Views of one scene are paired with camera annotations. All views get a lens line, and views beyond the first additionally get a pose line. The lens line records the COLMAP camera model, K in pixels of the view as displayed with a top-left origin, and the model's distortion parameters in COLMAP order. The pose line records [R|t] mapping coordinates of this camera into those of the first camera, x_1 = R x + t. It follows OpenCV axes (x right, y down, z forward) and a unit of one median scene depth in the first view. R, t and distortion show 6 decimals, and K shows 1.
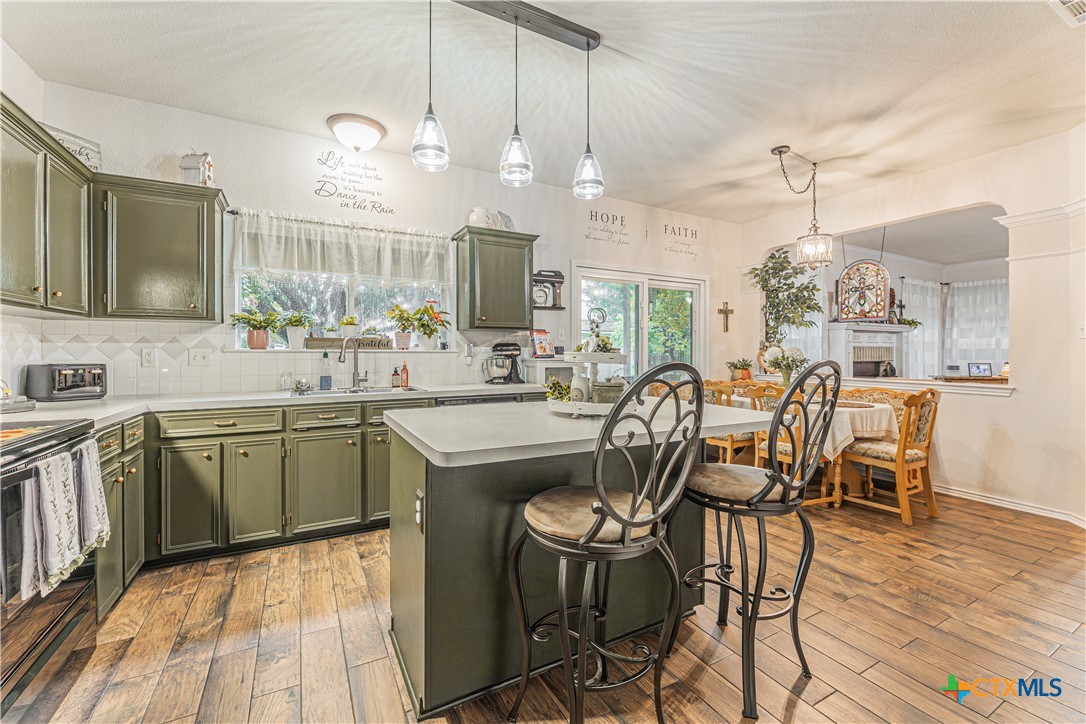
lens RADIAL K [[440.2, 0, 539.4], [0, 440.2, 350.9], [0, 0, 1]] dist [-0.002261, -0.002908]
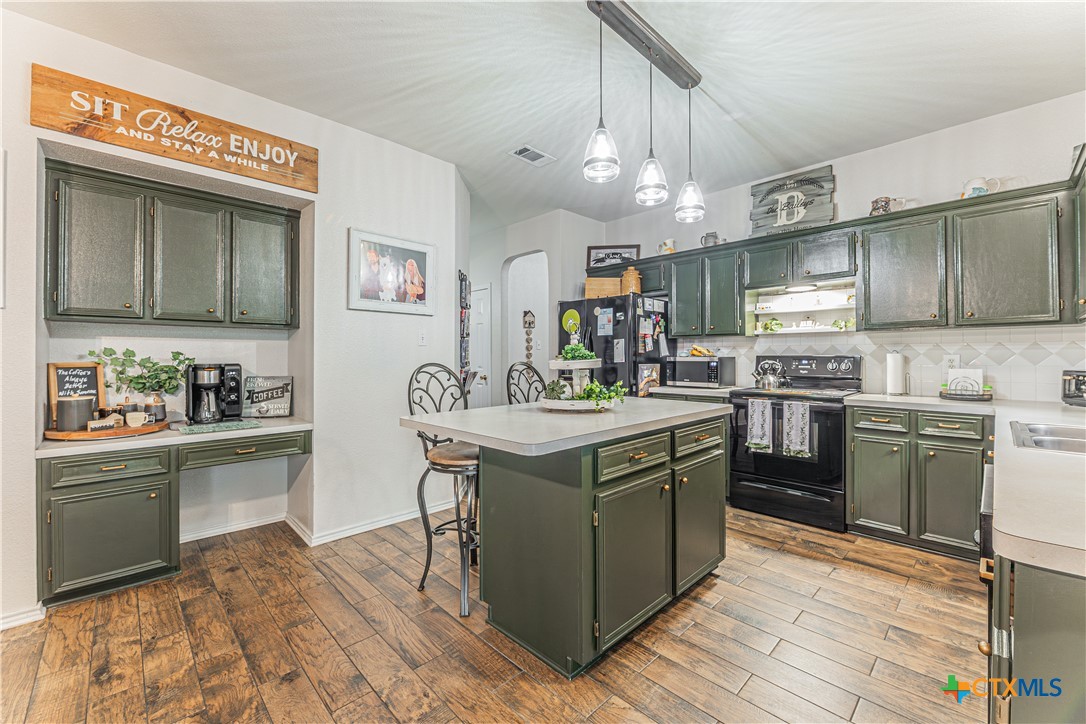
lens RADIAL K [[440.2, 0, 541.3], [0, 440.2, 353.0], [0, 0, 1]] dist [-0.002261, -0.002908]
pose [[-0.961823, -0.003643, -0.273649, 0.383512], [-0.001261, 0.999960, -0.008880, -0.001113], [0.273671, -0.008196, -0.961789, 1.498880]]
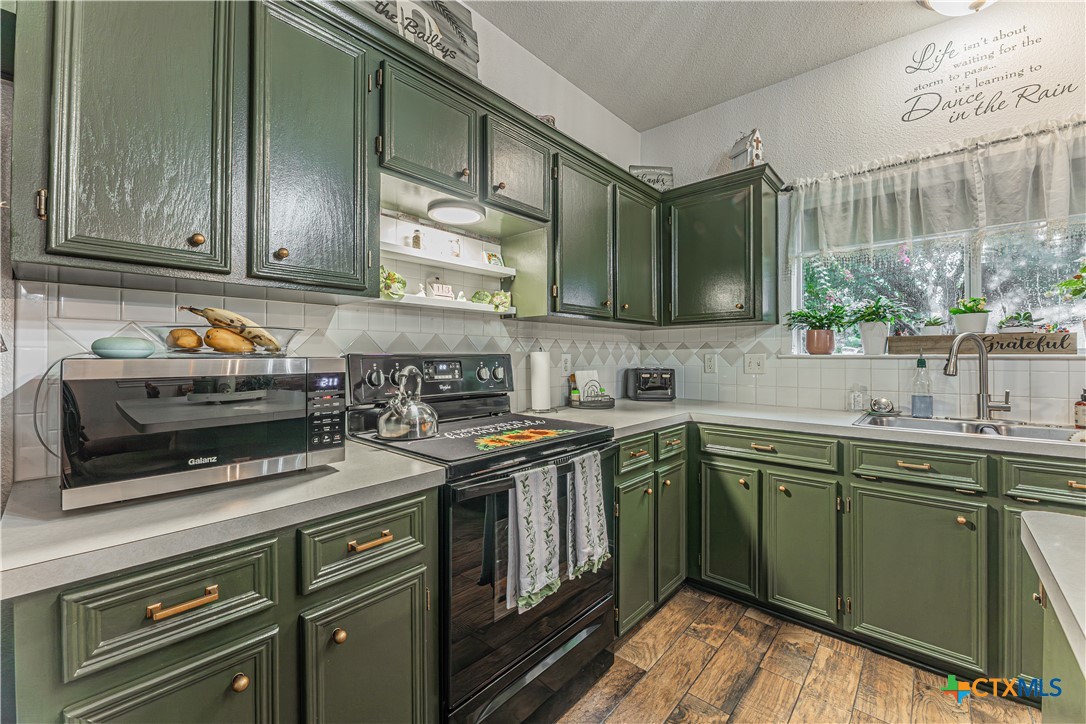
lens RADIAL K [[440.2, 0, 538.5], [0, 440.2, 353.3], [0, 0, 1]] dist [-0.002261, -0.002908]
pose [[0.340266, -0.006725, -0.940305, -0.094153], [0.002339, 0.999977, -0.006306, -0.002789], [0.940326, -0.000054, 0.340274, 0.322696]]
